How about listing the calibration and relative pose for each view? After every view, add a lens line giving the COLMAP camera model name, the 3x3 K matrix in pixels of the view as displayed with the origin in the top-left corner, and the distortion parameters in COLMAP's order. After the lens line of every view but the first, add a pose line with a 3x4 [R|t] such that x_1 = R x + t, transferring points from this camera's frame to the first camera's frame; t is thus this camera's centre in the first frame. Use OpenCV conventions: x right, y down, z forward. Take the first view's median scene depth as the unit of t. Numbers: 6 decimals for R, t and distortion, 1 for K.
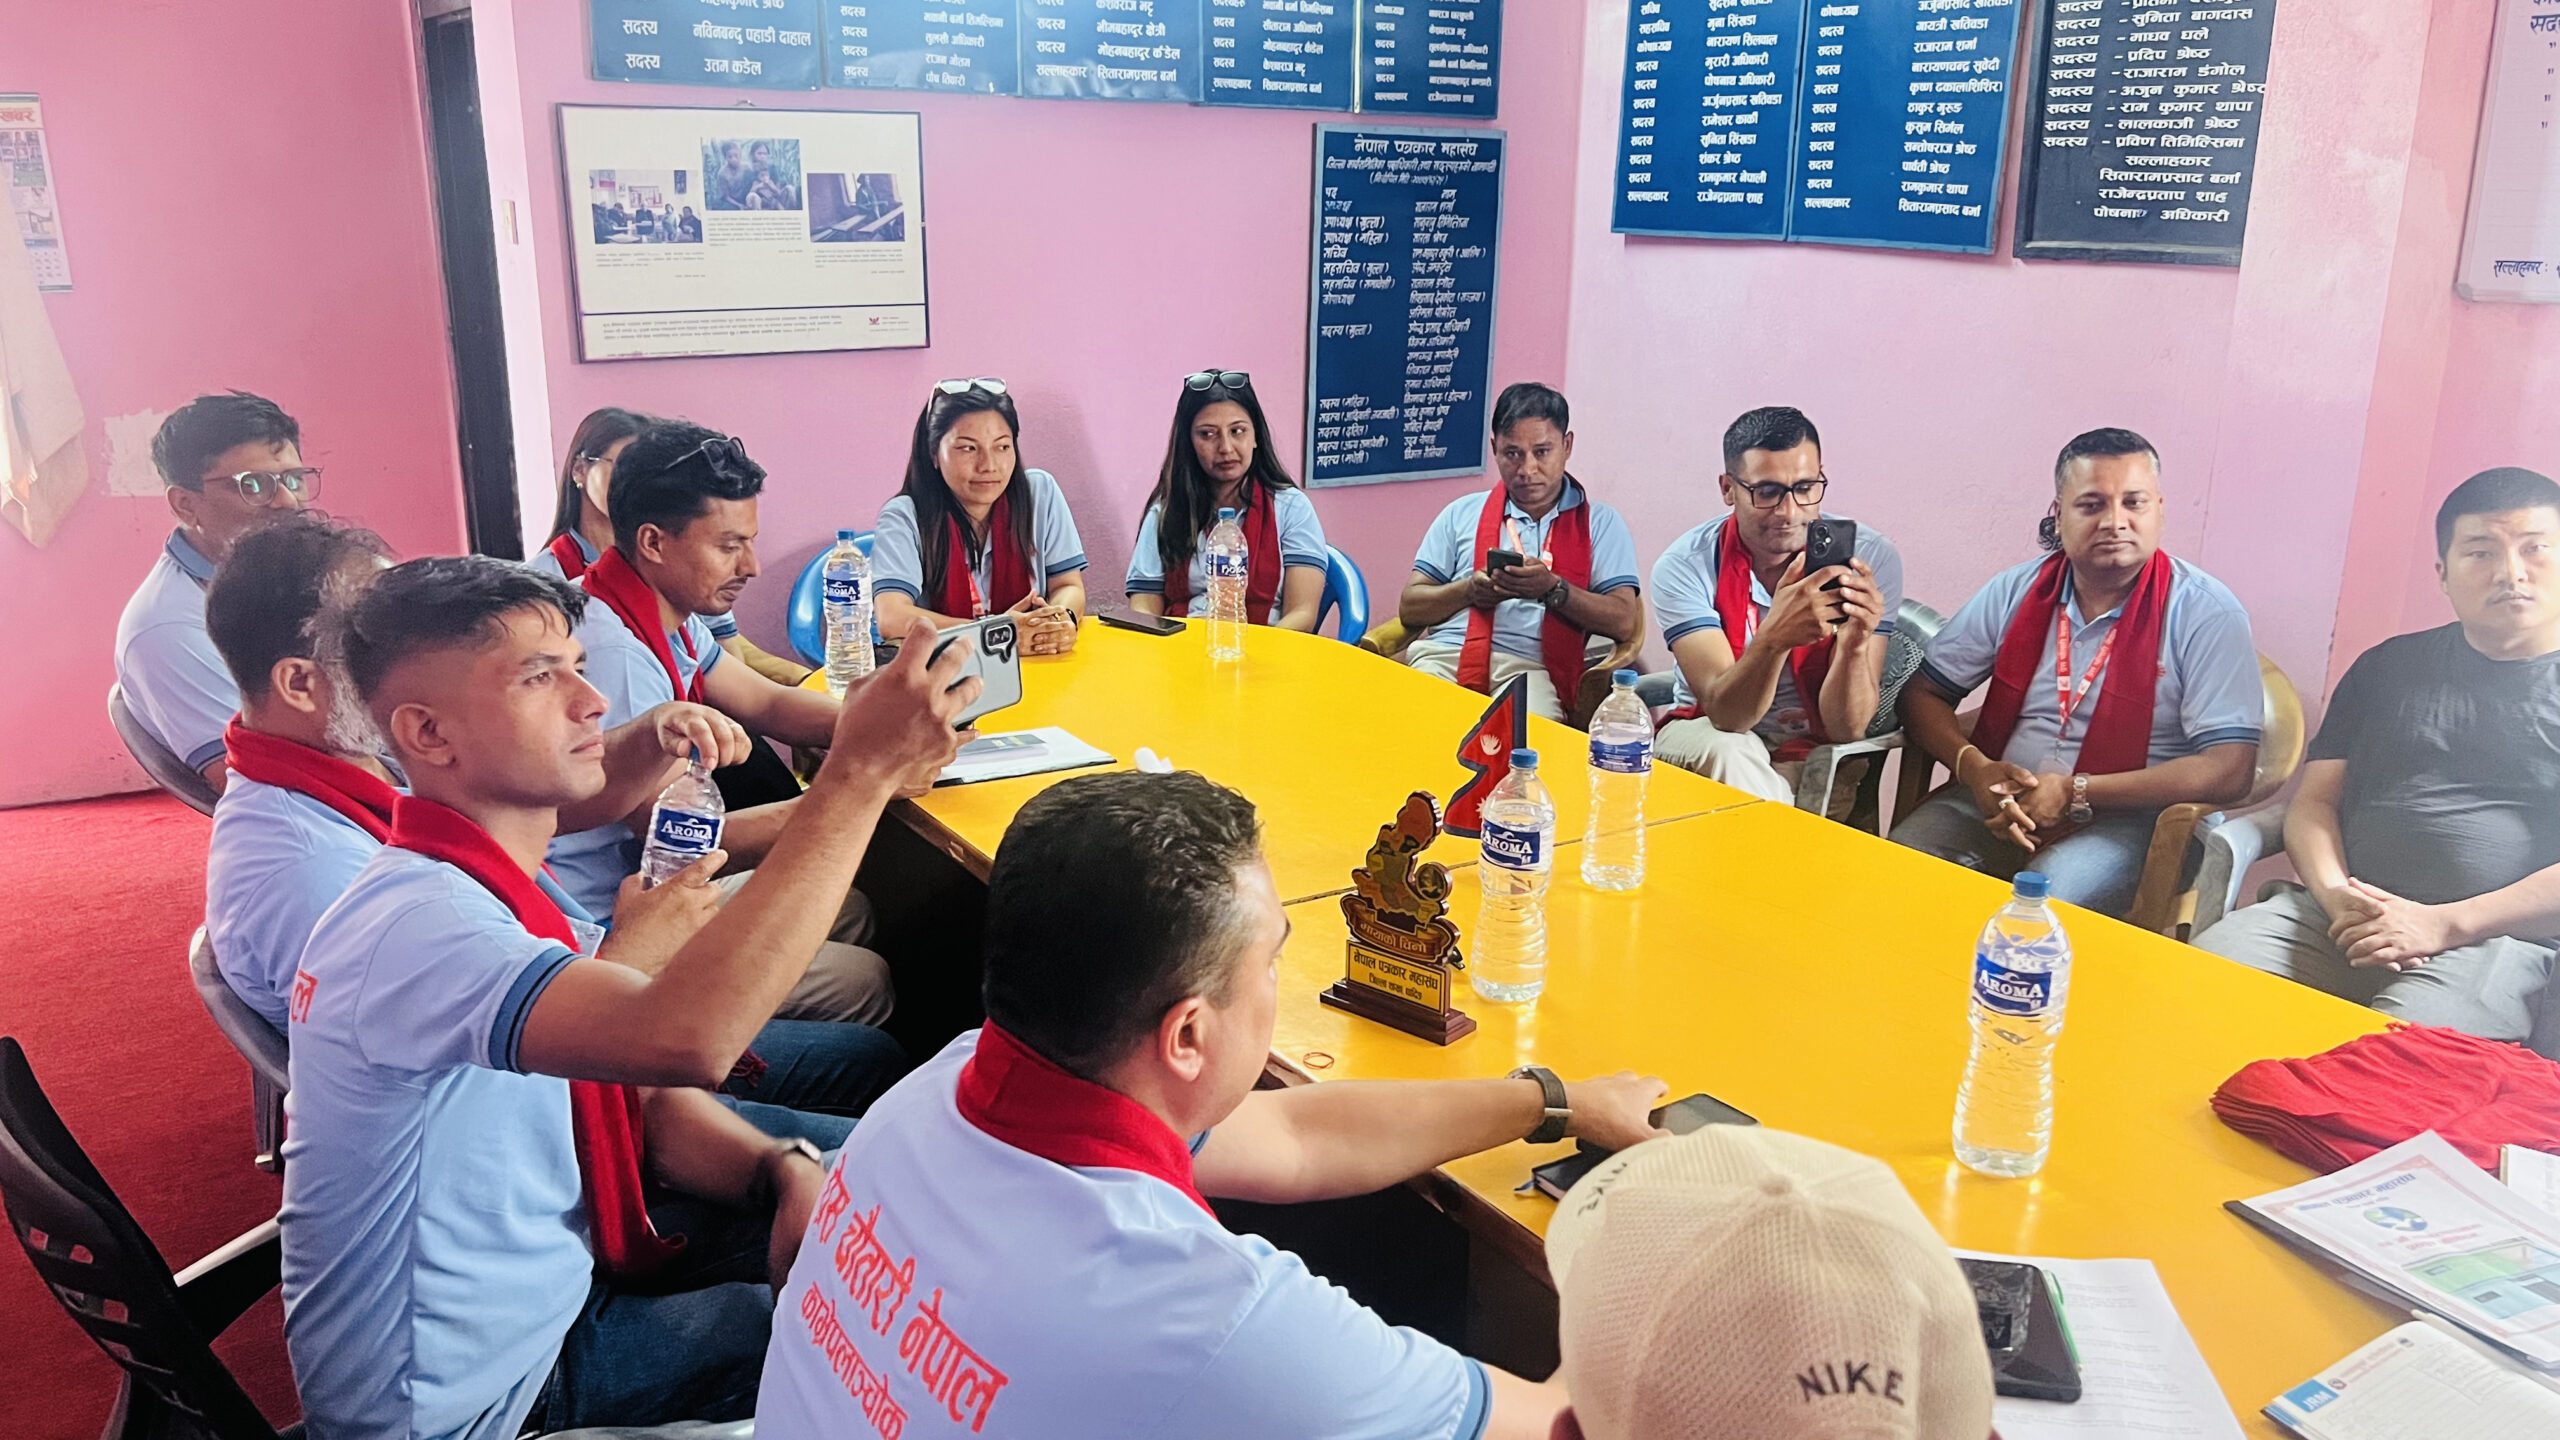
lens RADIAL K [[1943.0, 0, 1279.4], [0, 1943.0, 721.2], [0, 0, 1]] dist [0.013554, -0.017820]
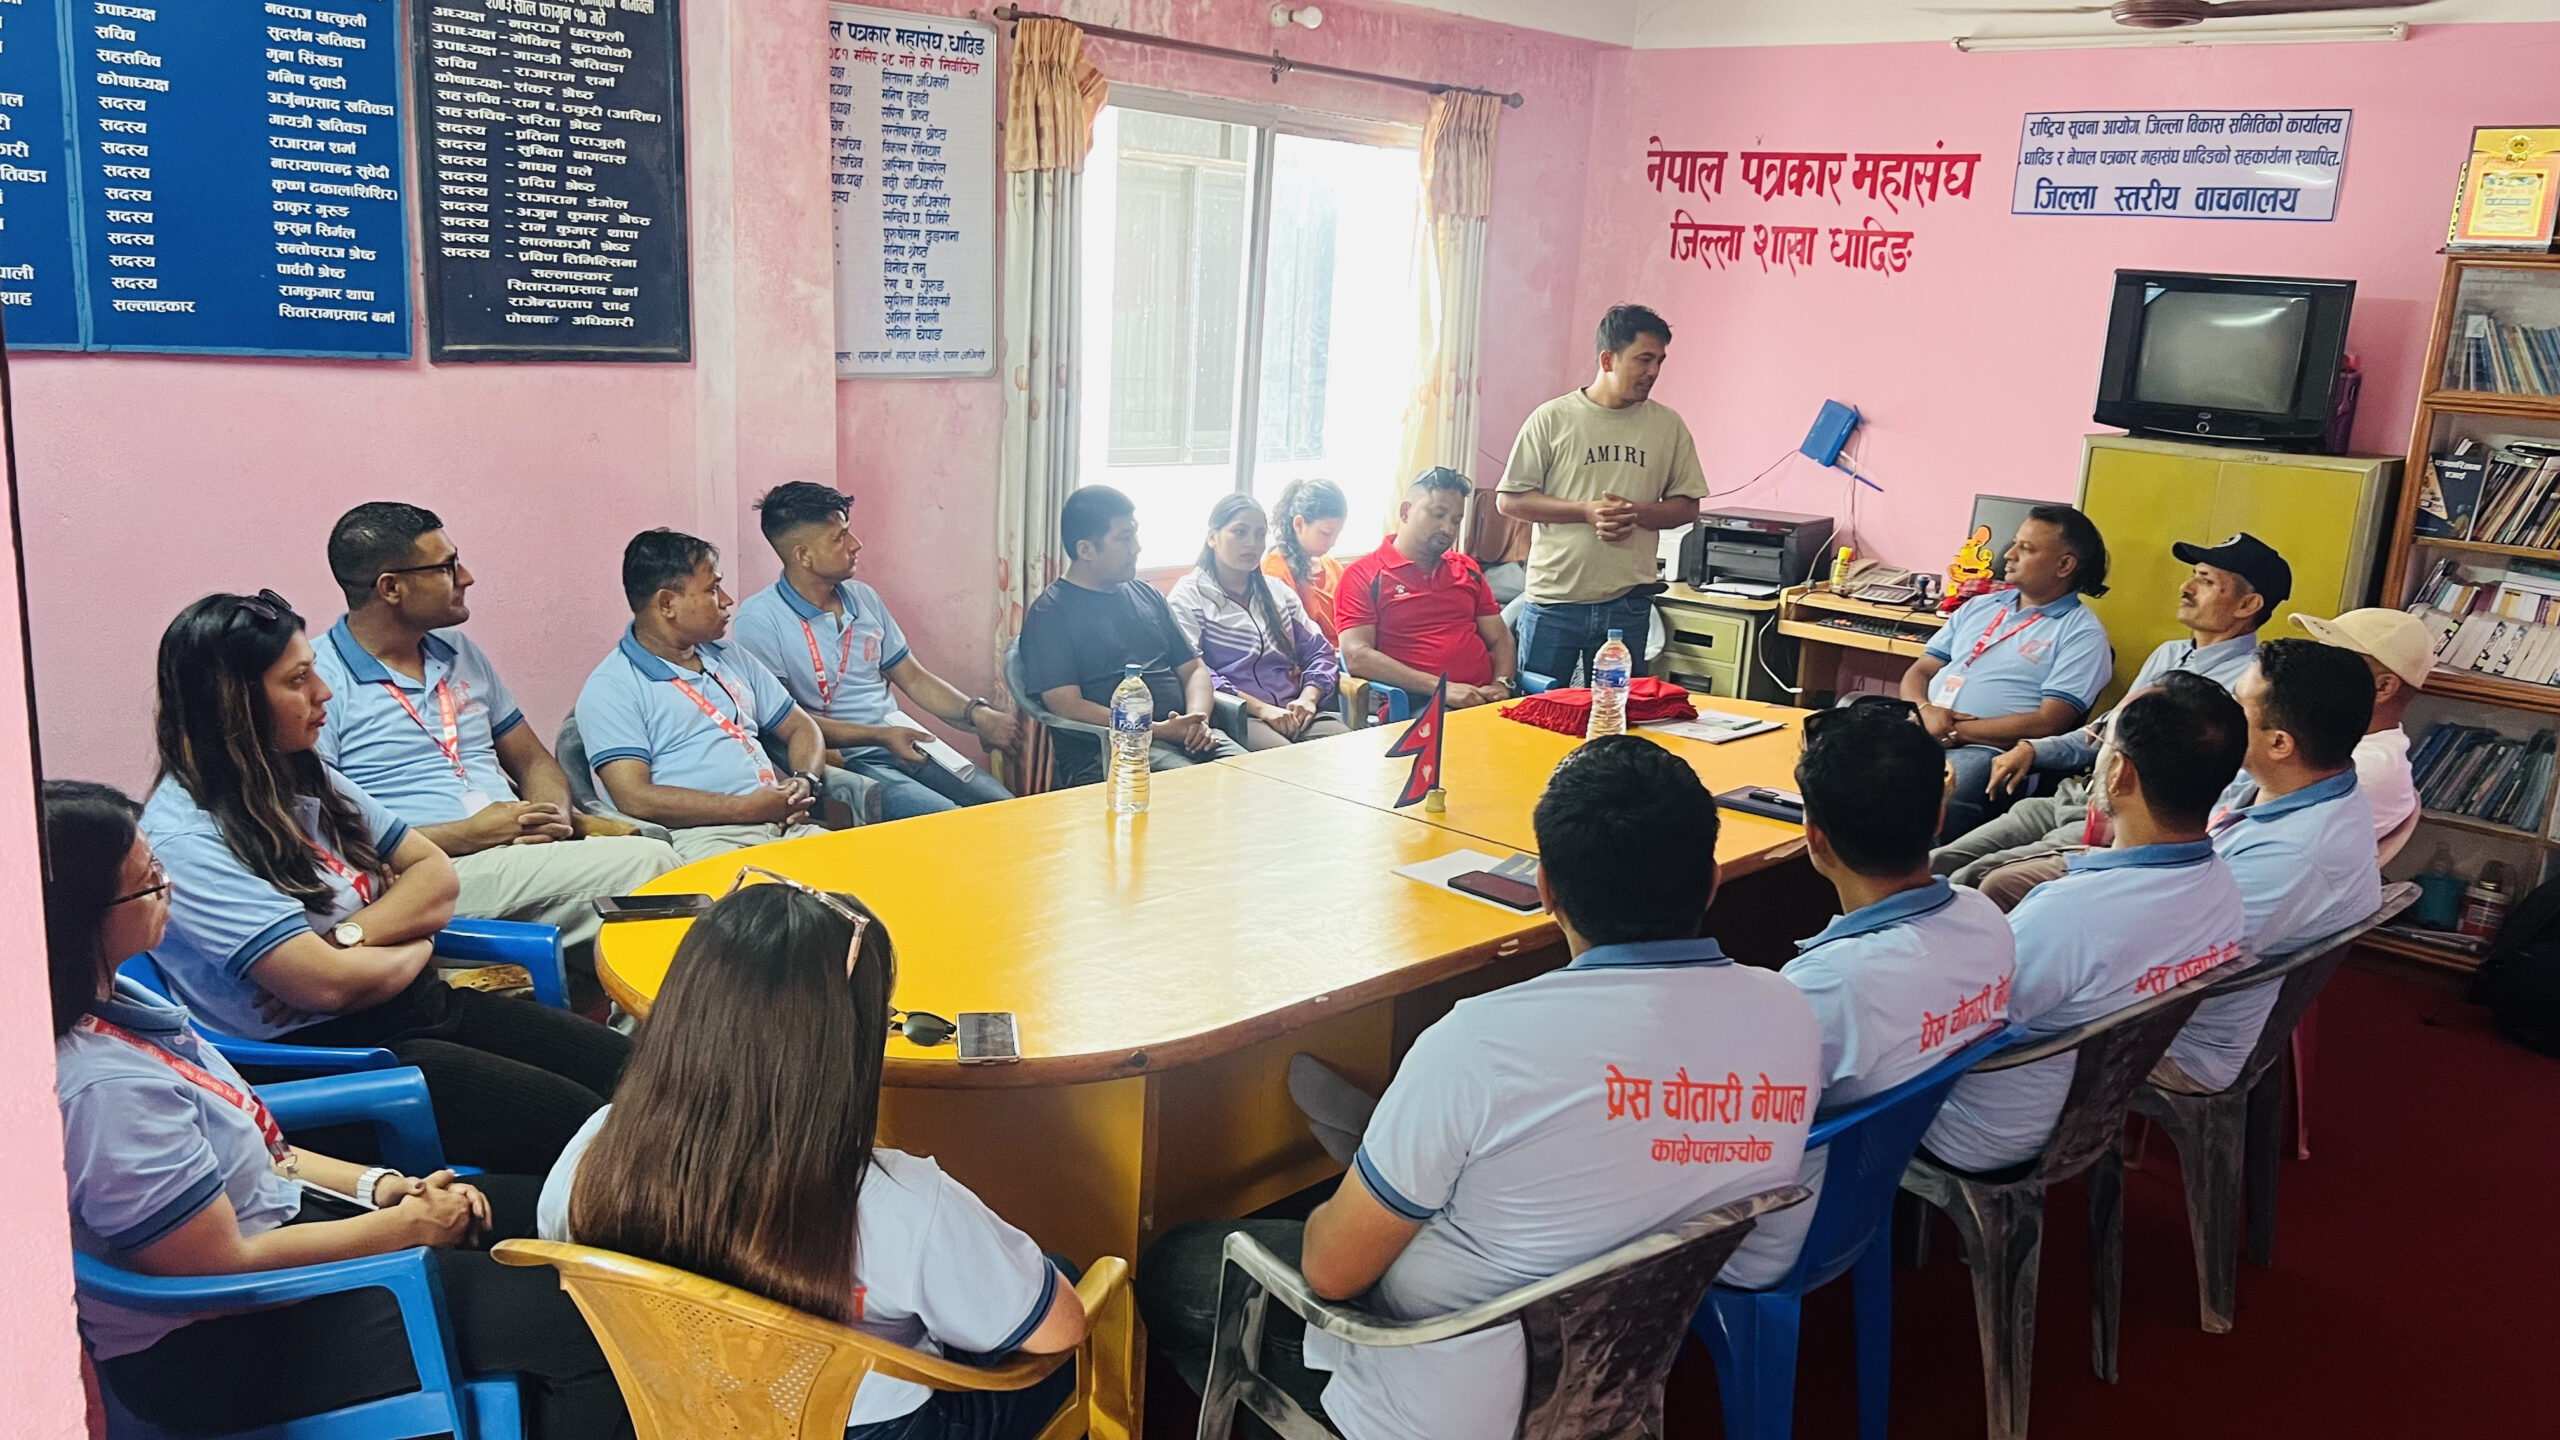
lens RADIAL K [[1943.0, 0, 1256.2], [0, 1943.0, 735.0], [0, 0, 1]] dist [0.013554, -0.017820]
pose [[-0.261946, -0.245145, 0.933428, -0.801718], [0.205209, 0.930934, 0.302077, -0.296144], [-0.943013, 0.270675, -0.193549, 0.903114]]
